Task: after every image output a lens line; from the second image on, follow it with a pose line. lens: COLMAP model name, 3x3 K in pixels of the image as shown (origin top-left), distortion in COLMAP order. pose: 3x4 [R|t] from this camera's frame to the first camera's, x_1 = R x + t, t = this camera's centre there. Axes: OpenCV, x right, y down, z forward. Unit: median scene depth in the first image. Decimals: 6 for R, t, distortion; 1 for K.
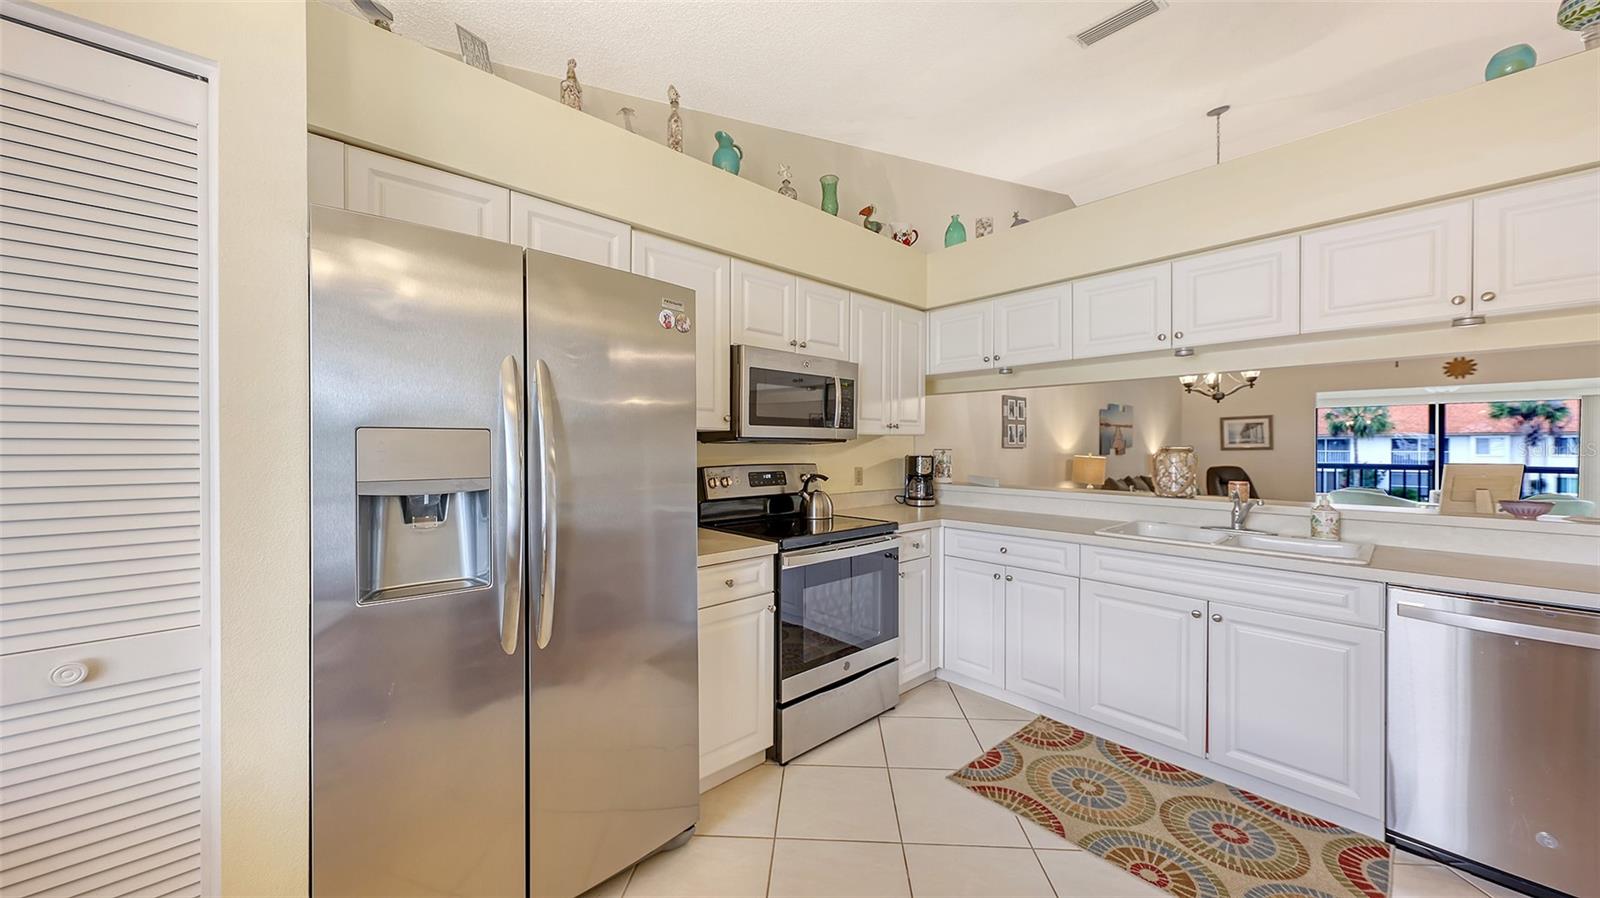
lens RADIAL K [[553.3, 0, 794.5], [0, 553.3, 455.2], [0, 0, 1]] dist [0.002916, -0.000880]
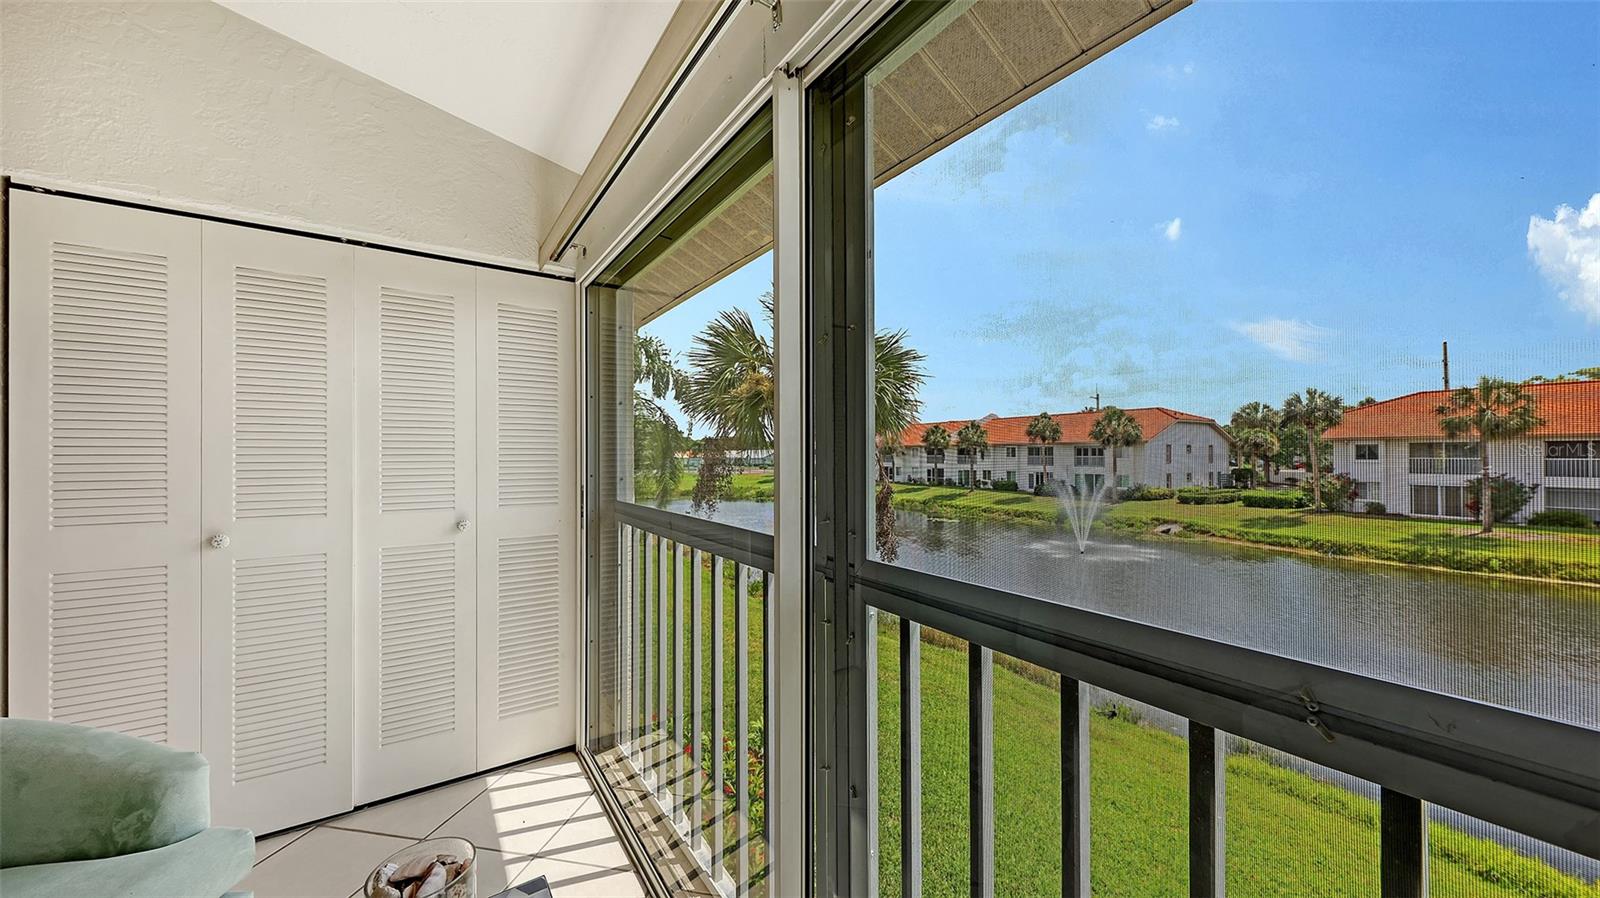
lens RADIAL K [[553.3, 0, 798.4], [0, 553.3, 449.5], [0, 0, 1]] dist [0.002916, -0.000880]
pose [[0.990931, -0.001629, -0.134361, 2.917401], [-0.001599, 0.999713, -0.023907, -0.012105], [0.134362, 0.023905, 0.990644, 2.162337]]
